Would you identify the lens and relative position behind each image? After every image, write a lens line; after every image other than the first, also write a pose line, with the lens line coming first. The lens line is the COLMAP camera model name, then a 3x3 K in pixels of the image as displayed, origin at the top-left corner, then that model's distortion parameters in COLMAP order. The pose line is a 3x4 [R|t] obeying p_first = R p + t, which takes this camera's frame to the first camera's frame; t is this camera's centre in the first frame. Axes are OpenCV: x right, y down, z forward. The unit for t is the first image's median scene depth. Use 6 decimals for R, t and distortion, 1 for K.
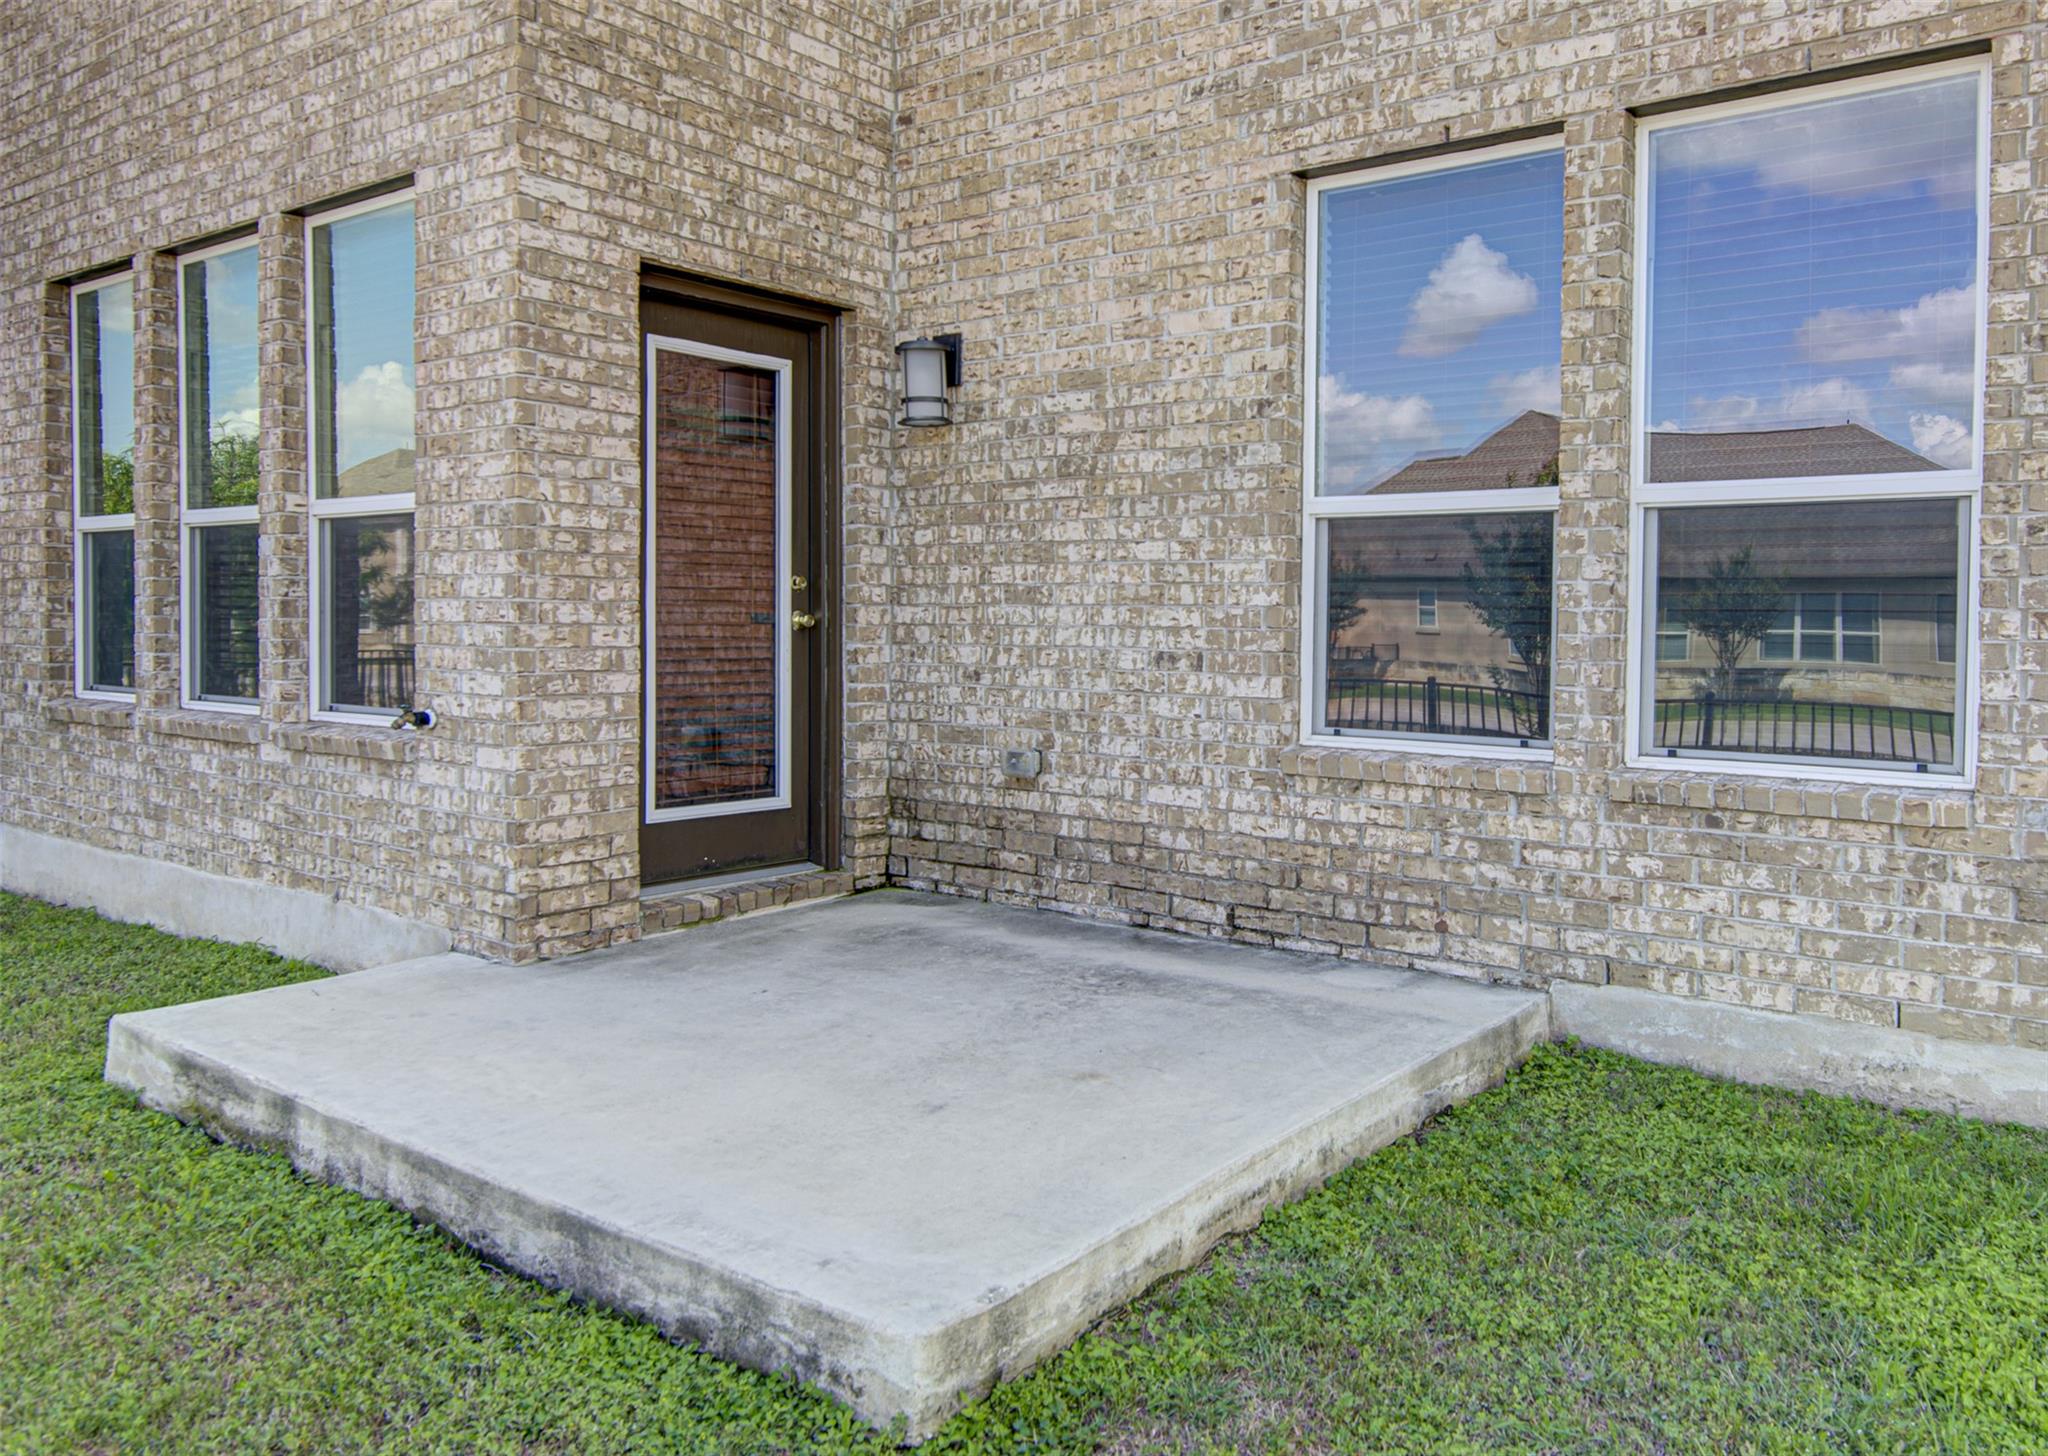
lens RADIAL K [[1529.2, 0, 1209.8], [0, 1529.2, 649.7], [0, 0, 1]] dist [0.014232, -0.006077]
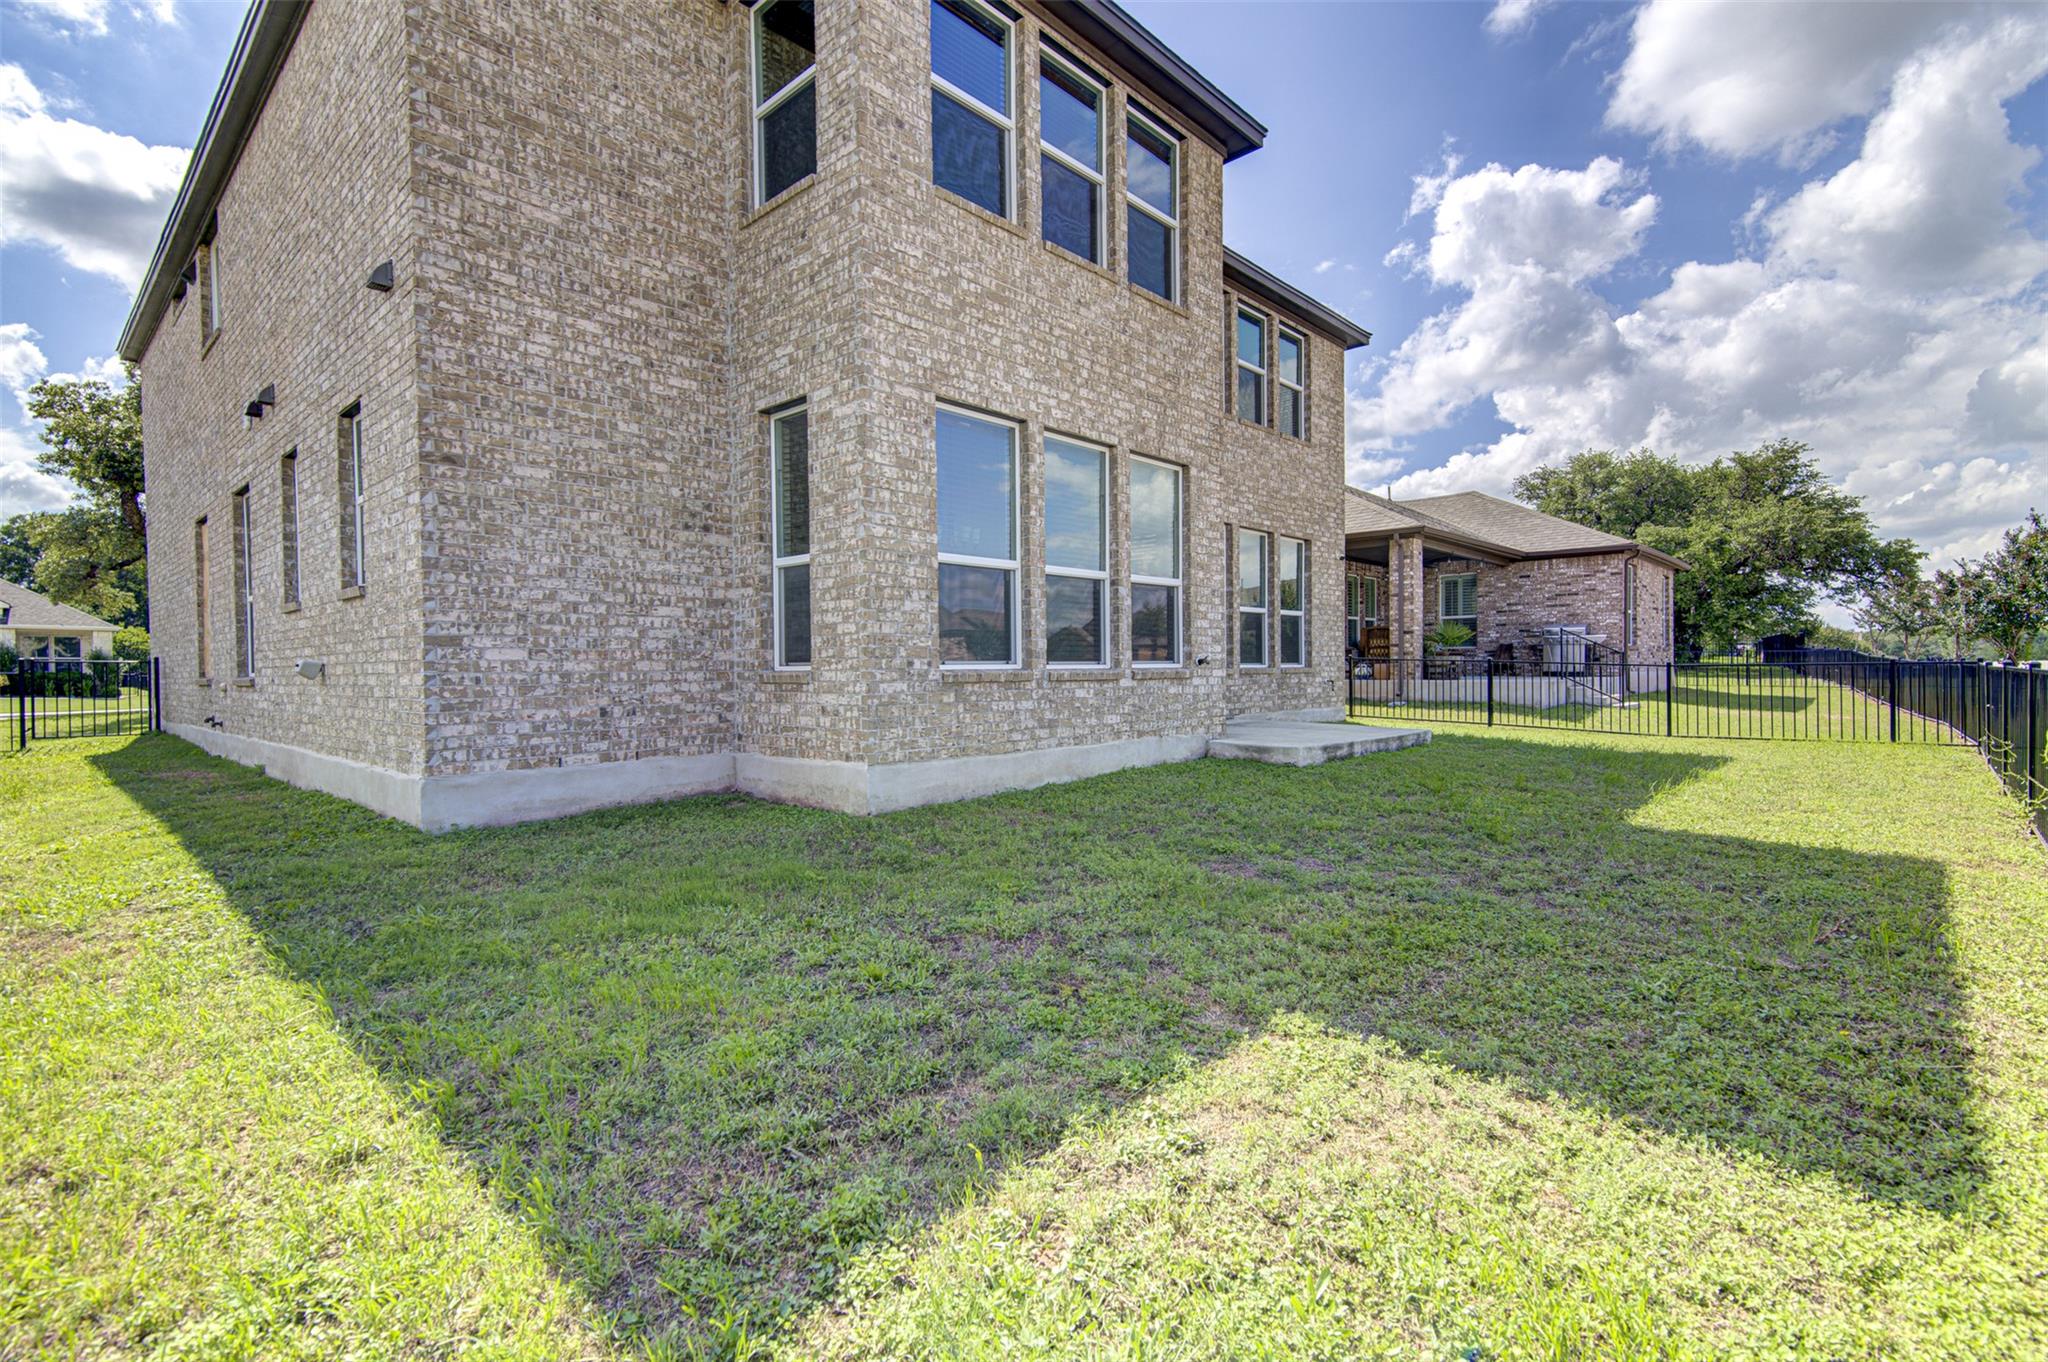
lens RADIAL K [[938.7, 0, 1033.3], [0, 938.7, 684.8], [0, 0, 1]] dist [0.000373, -0.000129]
pose [[0.135478, -0.030843, 0.990300, -2.249166], [0.029139, 0.999207, 0.027134, 0.031820], [-0.990352, 0.025180, 0.136269, 1.055269]]
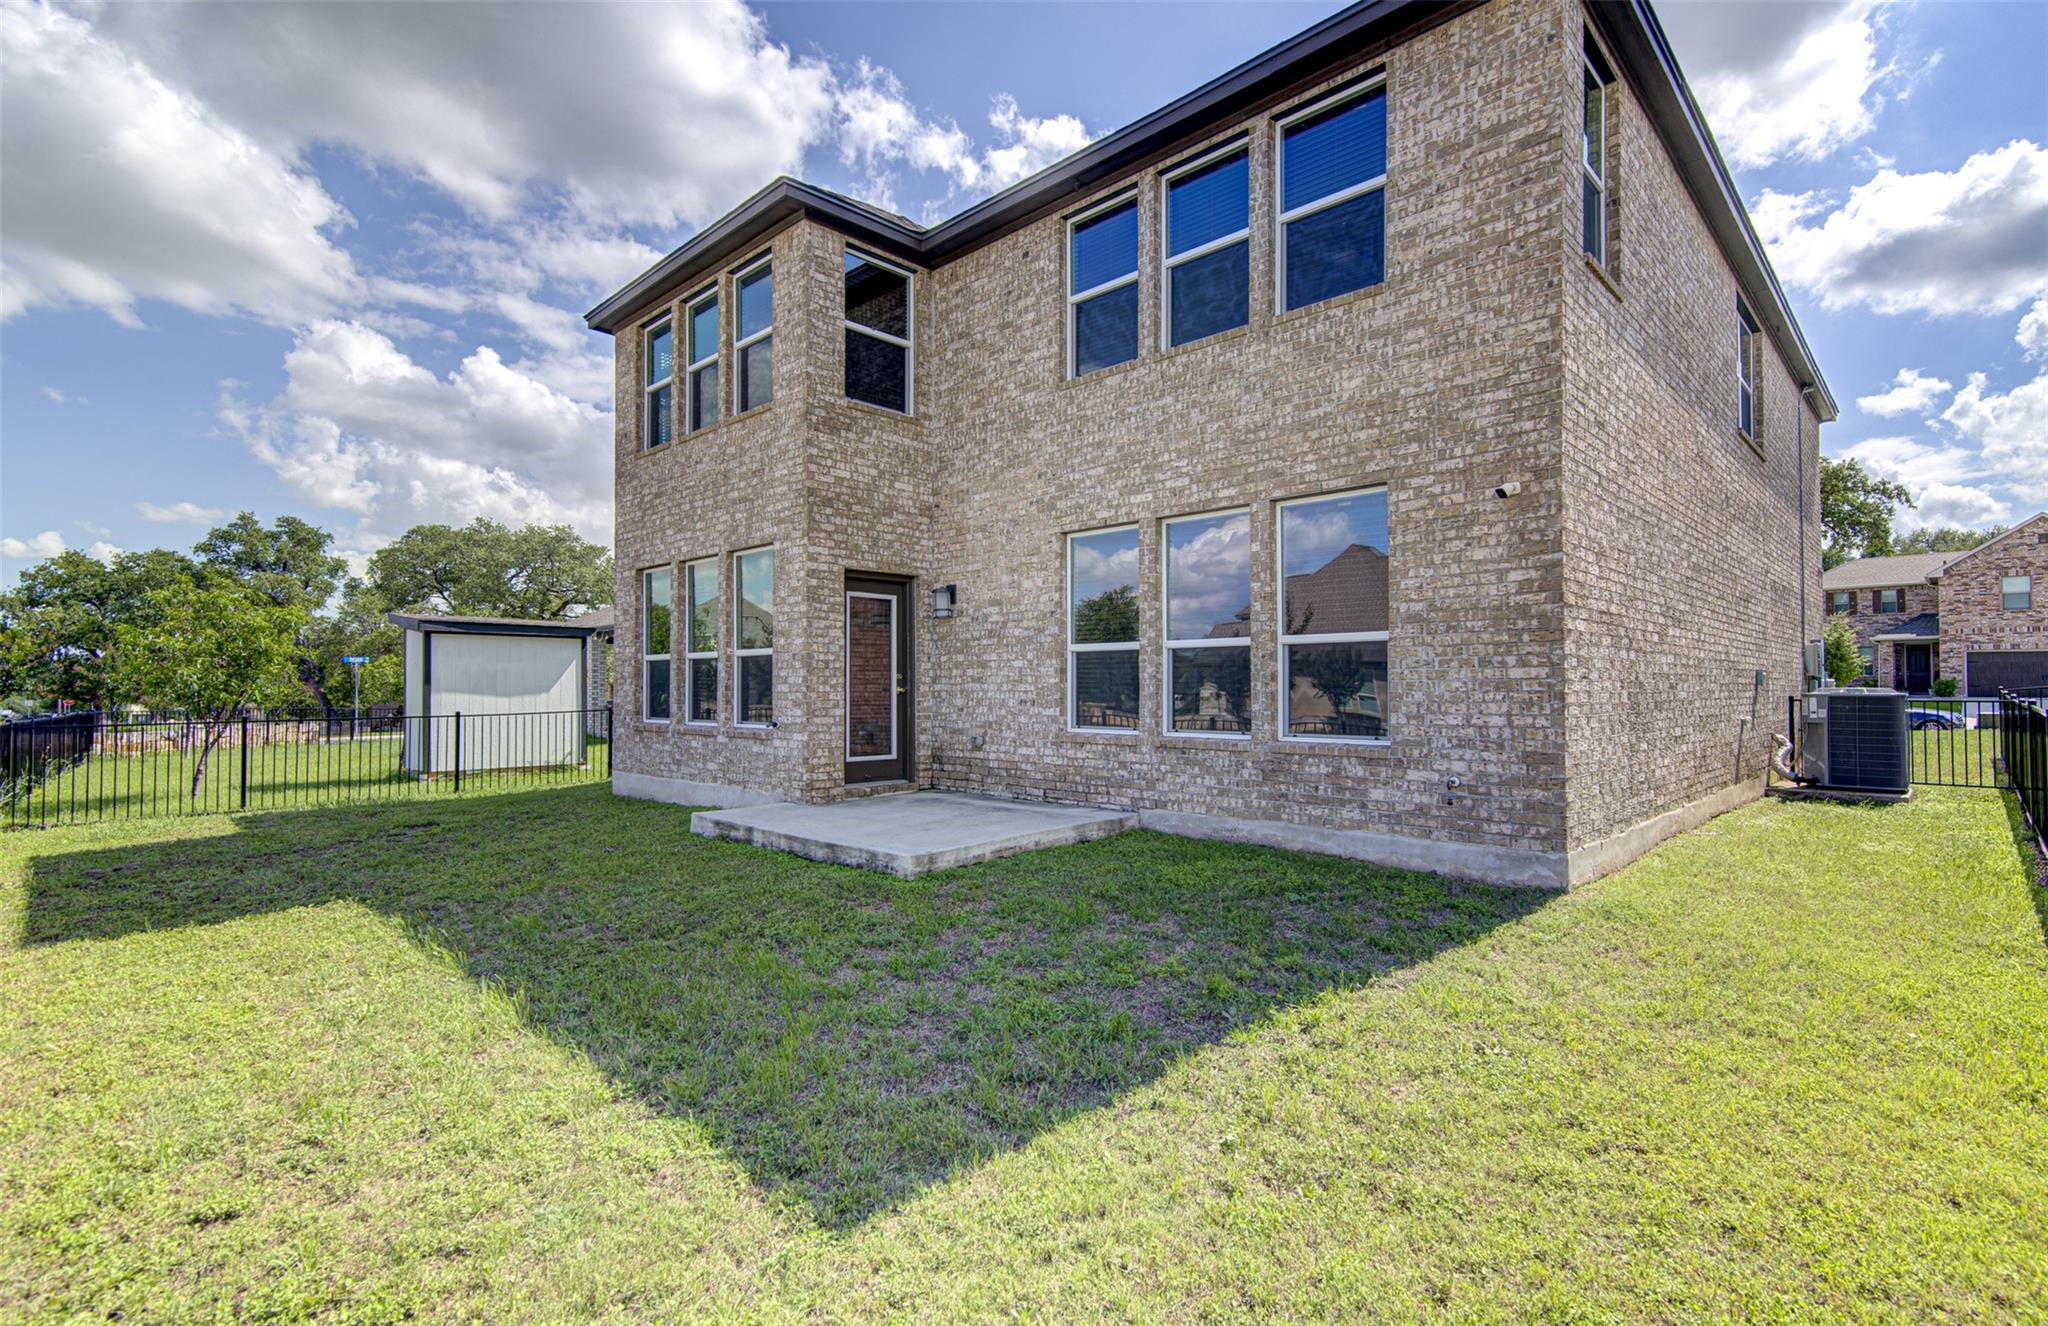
lens RADIAL K [[977.7, 0, 1029.0], [0, 977.7, 662.6], [0, 0, 1]] dist [0.013590, -0.001009]
pose [[0.986683, -0.016480, -0.161818, 0.281392], [0.008928, 0.998841, -0.047288, 0.019115], [0.162410, 0.045214, 0.985687, -0.793624]]
